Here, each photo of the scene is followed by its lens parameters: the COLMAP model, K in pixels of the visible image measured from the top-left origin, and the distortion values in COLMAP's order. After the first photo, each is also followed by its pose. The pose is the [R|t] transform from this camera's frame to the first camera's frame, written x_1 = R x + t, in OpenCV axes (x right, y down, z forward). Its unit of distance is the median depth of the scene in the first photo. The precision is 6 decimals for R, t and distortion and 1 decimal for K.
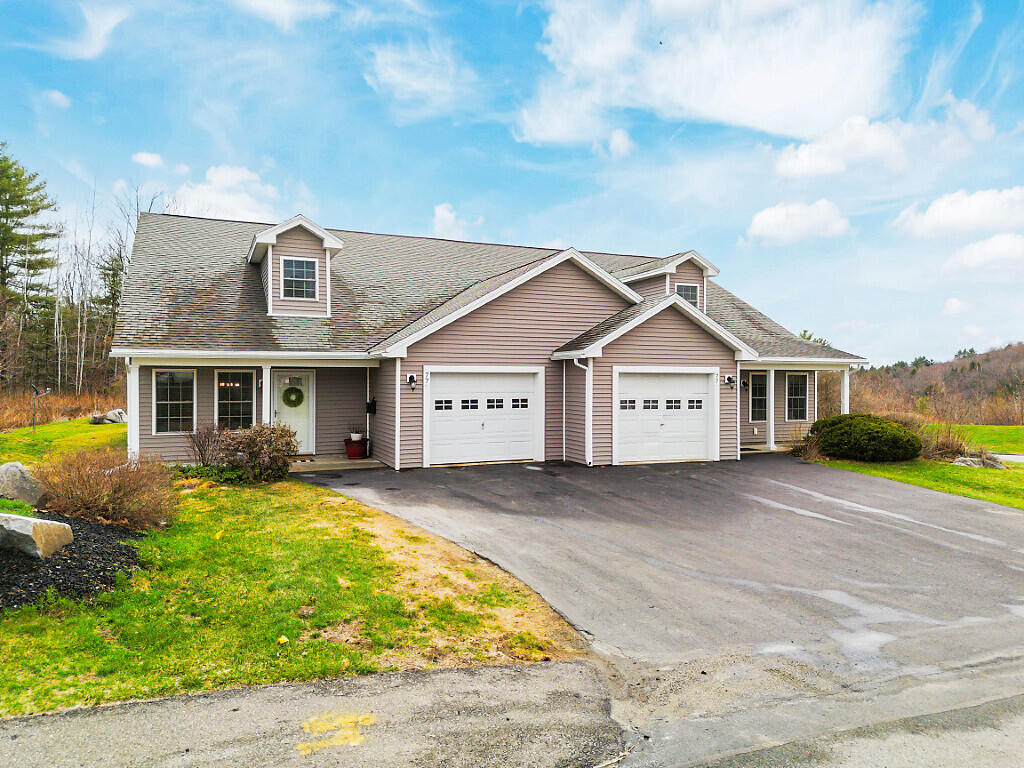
lens RADIAL K [[719.0, 0, 571.3], [0, 719.0, 385.5], [0, 0, 1]] dist [-0.062065, 0.000942]
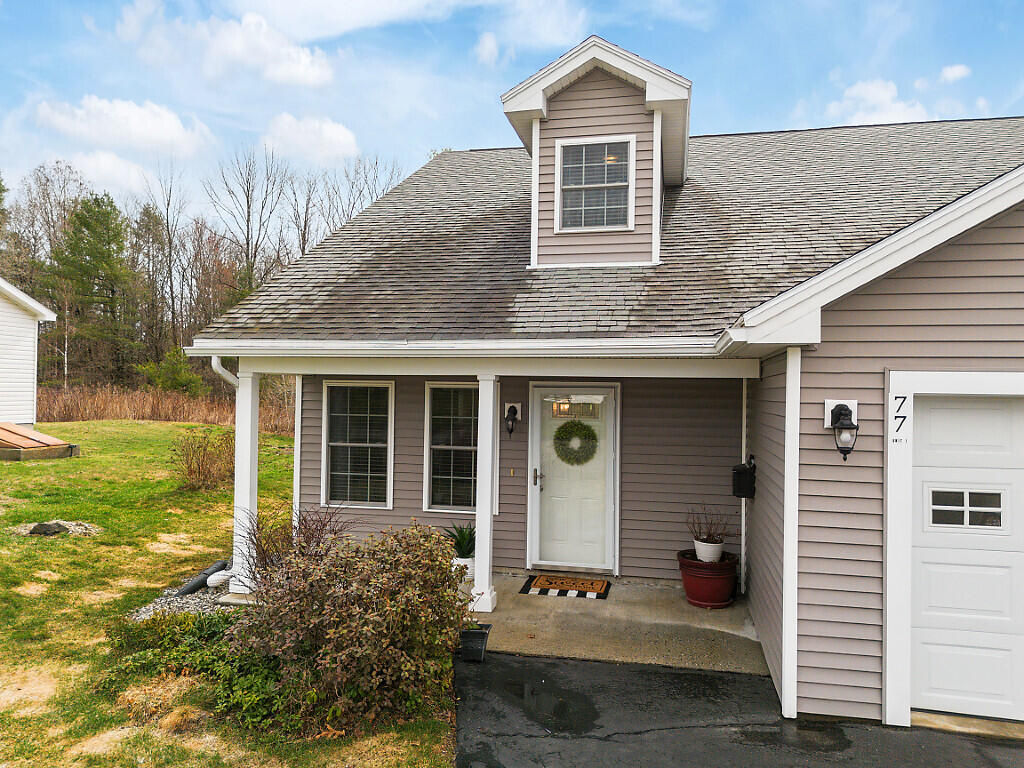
lens RADIAL K [[731.4, 0, 512.0], [0, 731.4, 384.0], [0, 0, 1]] dist [0.083063, -0.097090]
pose [[0.760073, 0.004770, -0.649820, -0.113602], [-0.019255, 0.999699, -0.015184, -0.013695], [0.649552, 0.024053, 0.759936, 0.605487]]
